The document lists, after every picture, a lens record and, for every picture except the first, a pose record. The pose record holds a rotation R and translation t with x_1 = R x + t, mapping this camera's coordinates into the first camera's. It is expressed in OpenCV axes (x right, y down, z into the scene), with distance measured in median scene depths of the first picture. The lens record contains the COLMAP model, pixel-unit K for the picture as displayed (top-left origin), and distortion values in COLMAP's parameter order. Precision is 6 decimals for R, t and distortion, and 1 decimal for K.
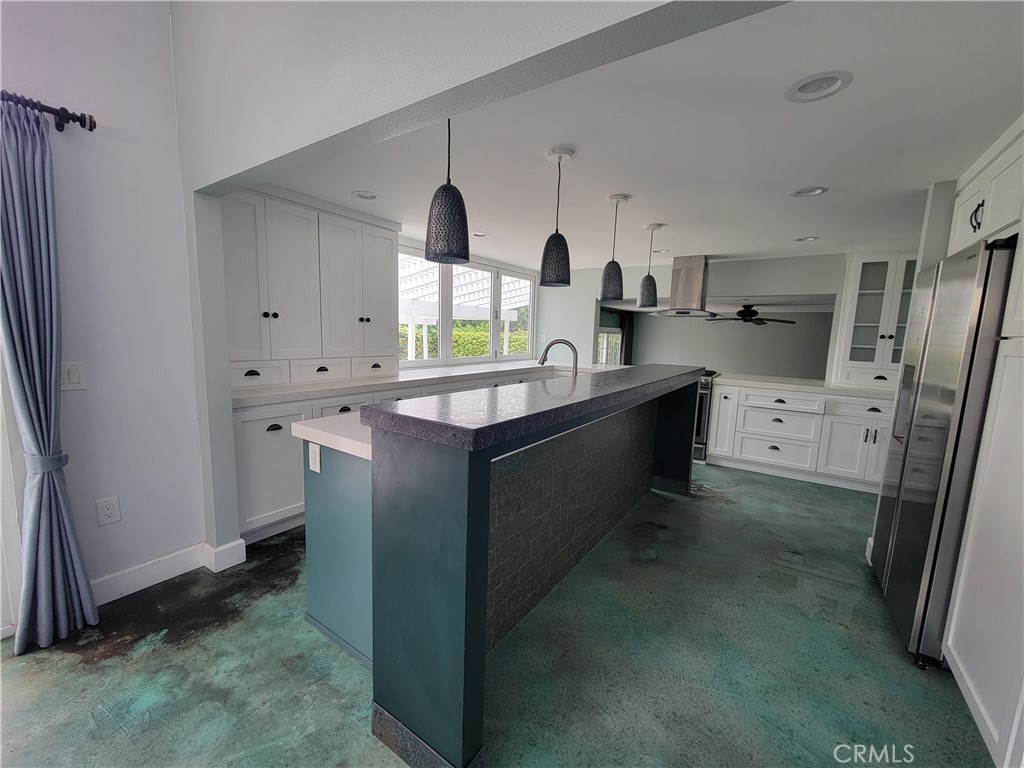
lens RADIAL K [[418.8, 0, 505.6], [0, 418.8, 385.6], [0, 0, 1]] dist [-0.000961, 0.000247]
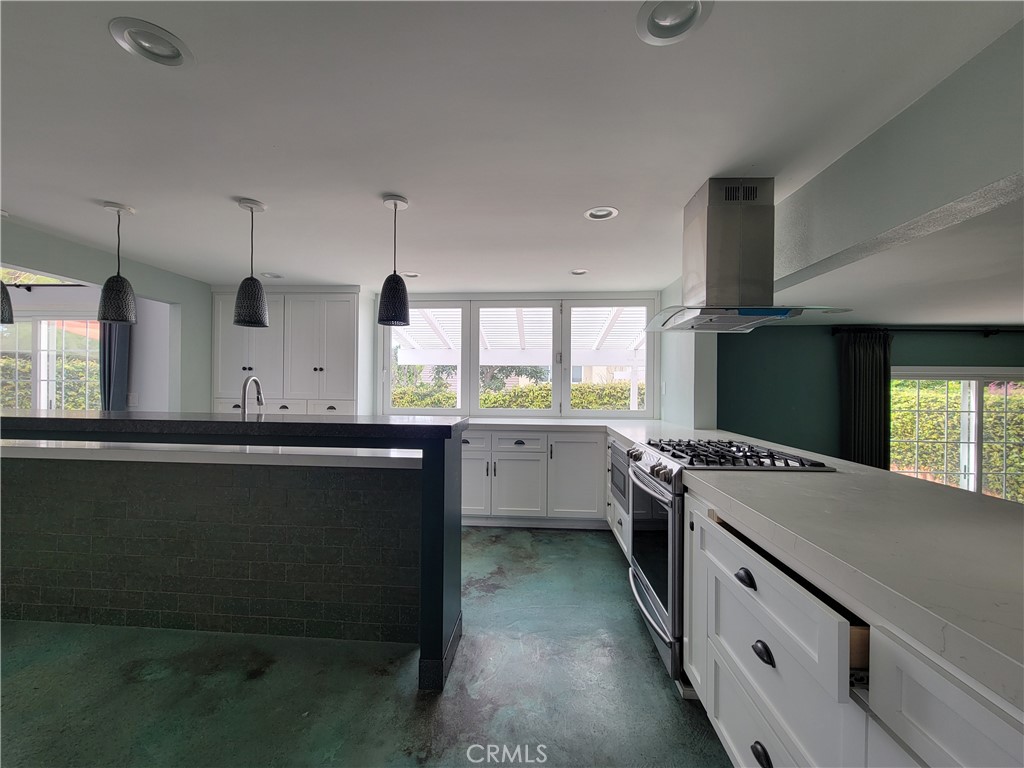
lens RADIAL K [[418.8, 0, 511.6], [0, 418.8, 385.6], [0, 0, 1]] dist [-0.000961, 0.000247]
pose [[0.510156, -0.024323, -0.859738, 1.442113], [-0.106626, 0.990100, -0.091282, -0.084126], [0.853447, 0.138239, 0.502512, 1.249488]]
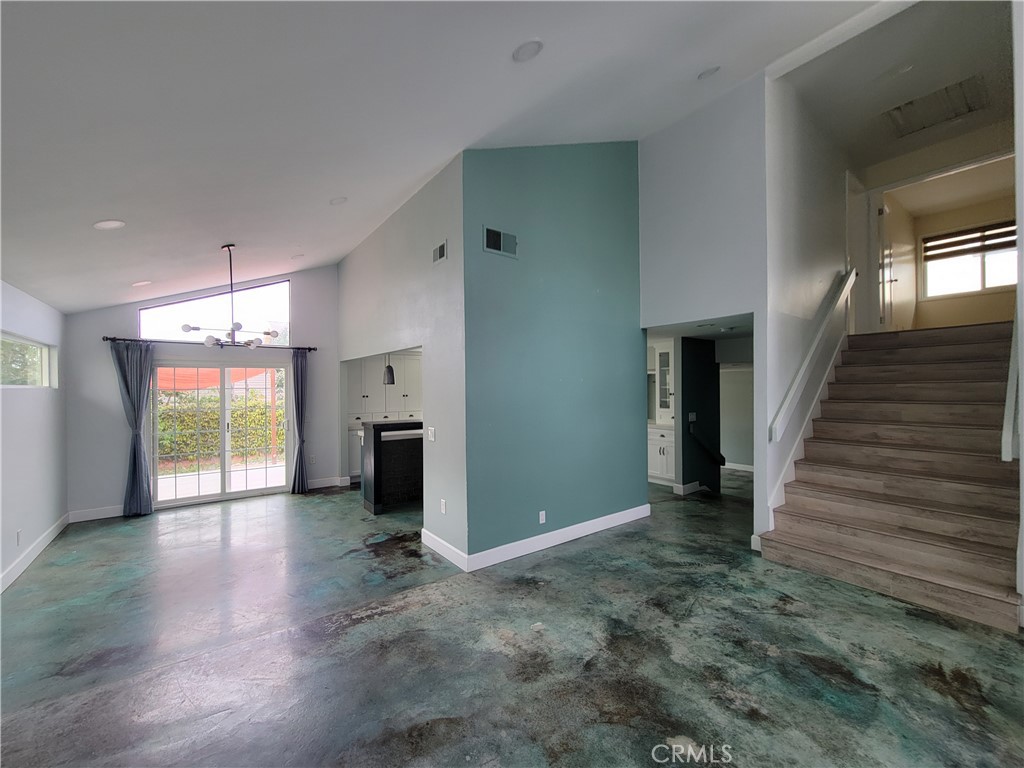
lens RADIAL K [[418.8, 0, 508.7], [0, 418.8, 384.8], [0, 0, 1]] dist [-0.000961, 0.000247]
pose [[0.946204, -0.041450, -0.320906, 1.361139], [-0.002486, 0.990801, -0.135307, 0.136282], [0.323562, 0.128825, 0.937396, -1.422832]]
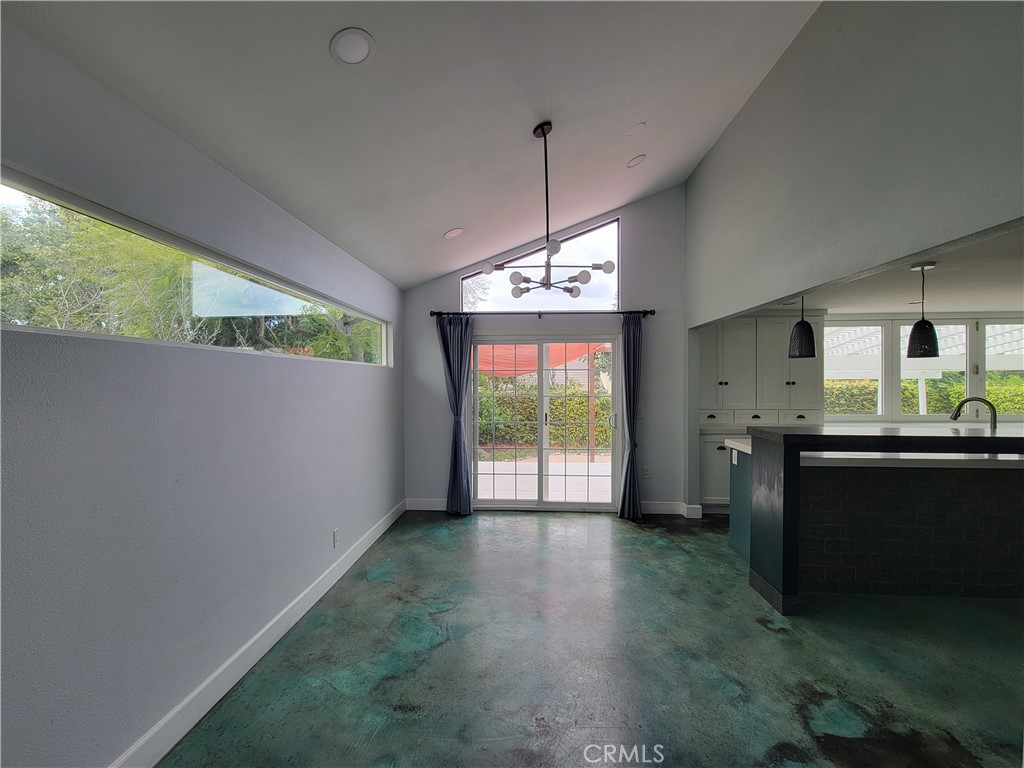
lens RADIAL K [[418.8, 0, 507.0], [0, 418.8, 386.5], [0, 0, 1]] dist [-0.000961, 0.000247]
pose [[0.517147, -0.021367, -0.855630, 0.532310], [-0.091604, 0.992564, -0.080153, 0.075667], [0.850980, 0.119830, 0.511344, -0.750737]]
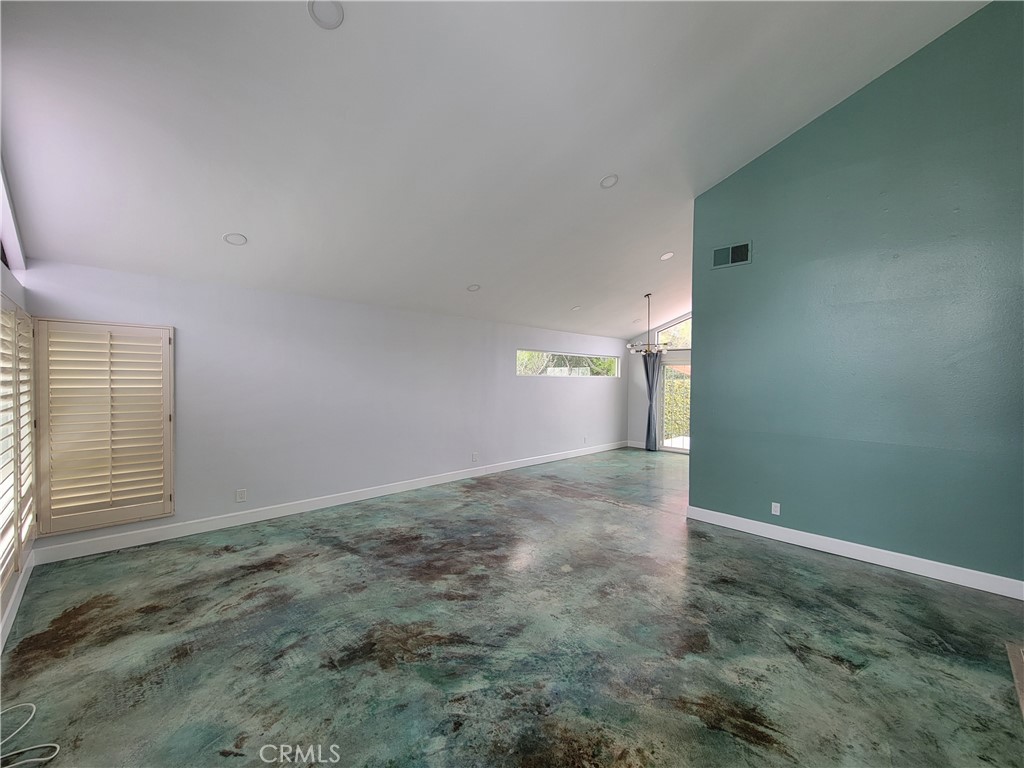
lens RADIAL K [[418.8, 0, 501.8], [0, 418.8, 384.7], [0, 0, 1]] dist [-0.000961, 0.000247]
pose [[-0.209178, -0.019423, -0.977685, 2.912610], [-0.143749, 0.989552, 0.011097, 0.074605], [0.967254, 0.142862, -0.209785, -0.485651]]
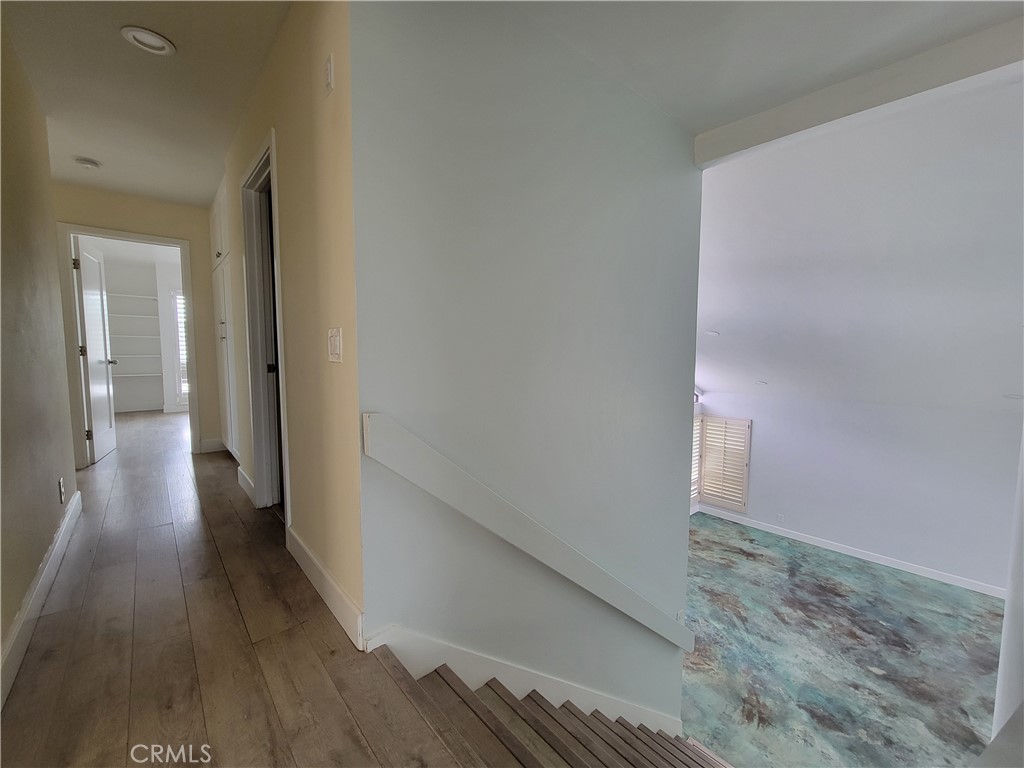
lens RADIAL K [[418.8, 0, 515.8], [0, 418.8, 383.9], [0, 0, 1]] dist [-0.000961, 0.000247]
pose [[-0.970865, -0.060935, 0.231752, 2.594775], [-0.011739, 0.978061, 0.207987, -0.903551], [-0.239341, 0.199206, -0.950280, 1.407734]]
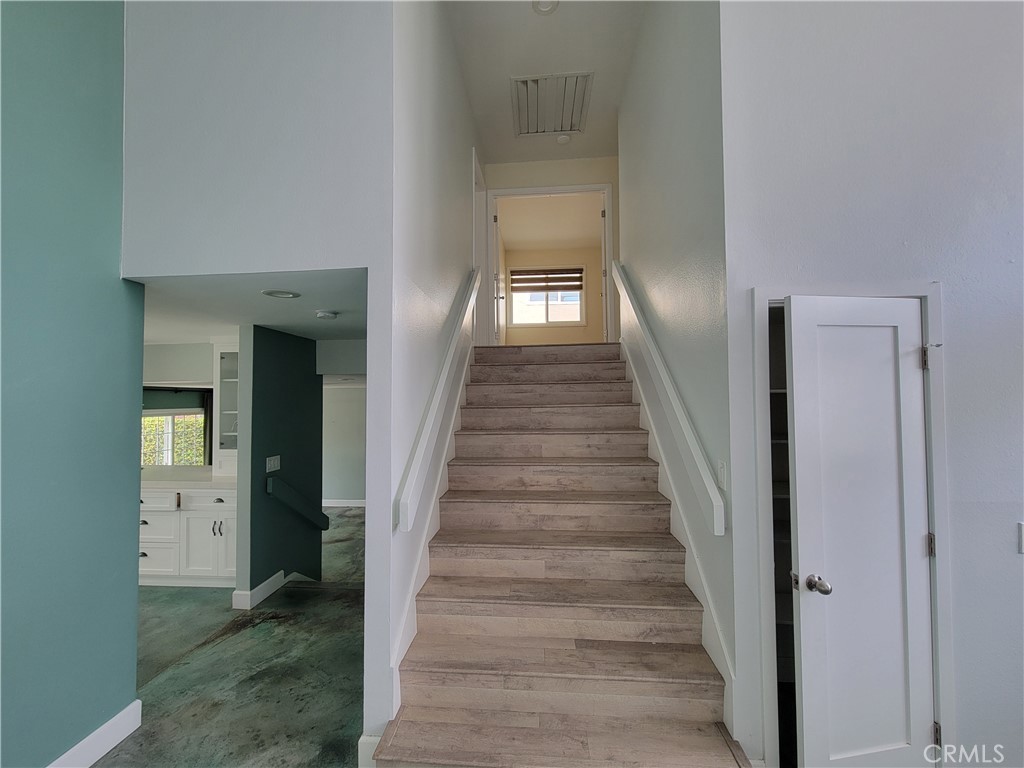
lens RADIAL K [[418.8, 0, 503.9], [0, 418.8, 383.8], [0, 0, 1]] dist [-0.000961, 0.000247]
pose [[0.870305, -0.022647, 0.491992, 1.590395], [0.100832, 0.985976, -0.132980, -0.023497], [-0.482081, 0.165341, 0.860384, -0.344345]]
